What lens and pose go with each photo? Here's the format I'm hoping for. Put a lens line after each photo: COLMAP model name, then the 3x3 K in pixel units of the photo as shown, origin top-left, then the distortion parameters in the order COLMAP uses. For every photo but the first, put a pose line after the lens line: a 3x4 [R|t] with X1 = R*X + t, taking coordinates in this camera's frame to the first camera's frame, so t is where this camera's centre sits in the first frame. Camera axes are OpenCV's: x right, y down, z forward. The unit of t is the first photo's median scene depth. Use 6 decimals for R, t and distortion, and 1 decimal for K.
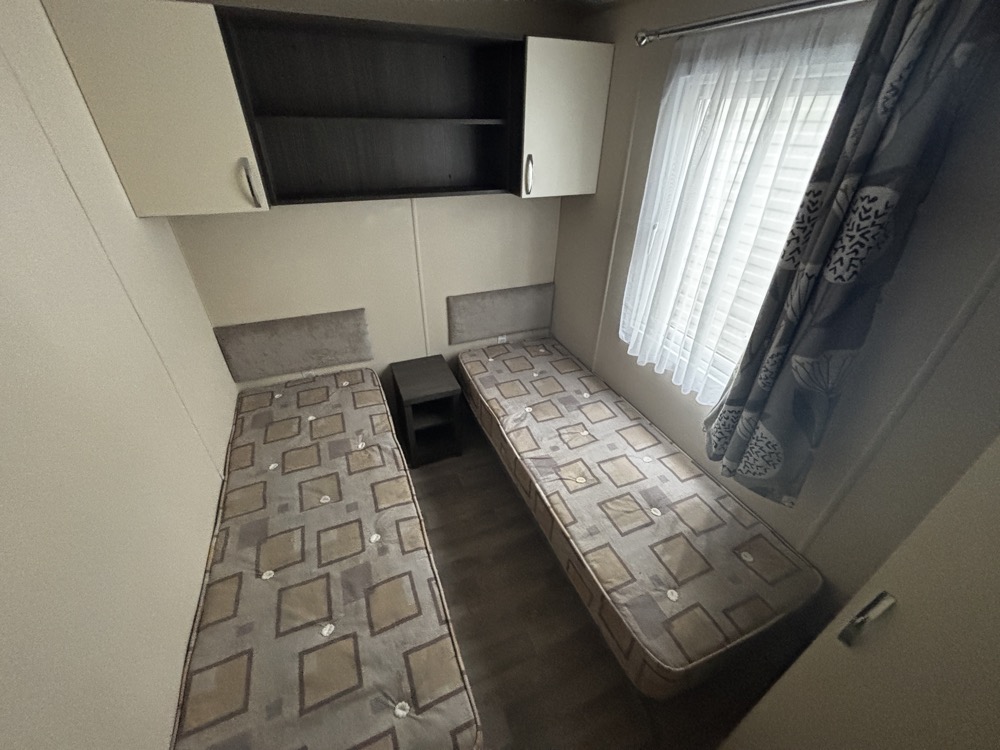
lens RADIAL K [[404.8, 0, 500.5], [0, 404.8, 373.0], [0, 0, 1]] dist [-0.001040, -0.000047]
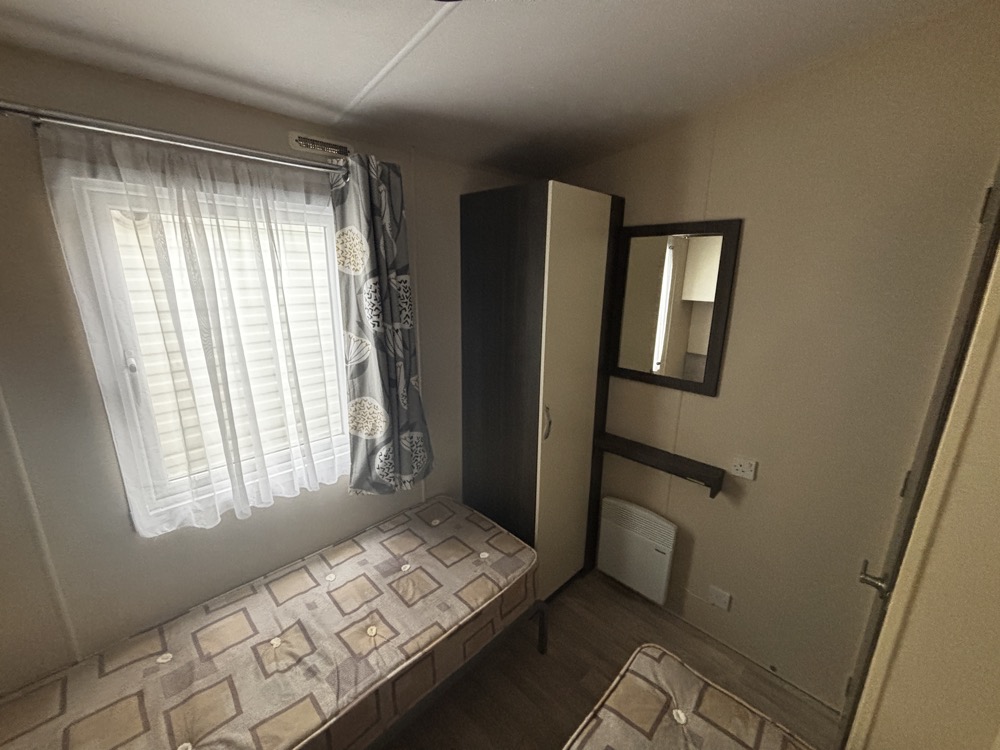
lens RADIAL K [[404.8, 0, 500.5], [0, 404.8, 373.0], [0, 0, 1]] dist [-0.001040, -0.000047]
pose [[-0.376140, -0.253068, 0.891333, -0.540009], [0.479230, 0.770181, 0.420904, -0.387869], [-0.793006, 0.585472, -0.168418, 0.689415]]
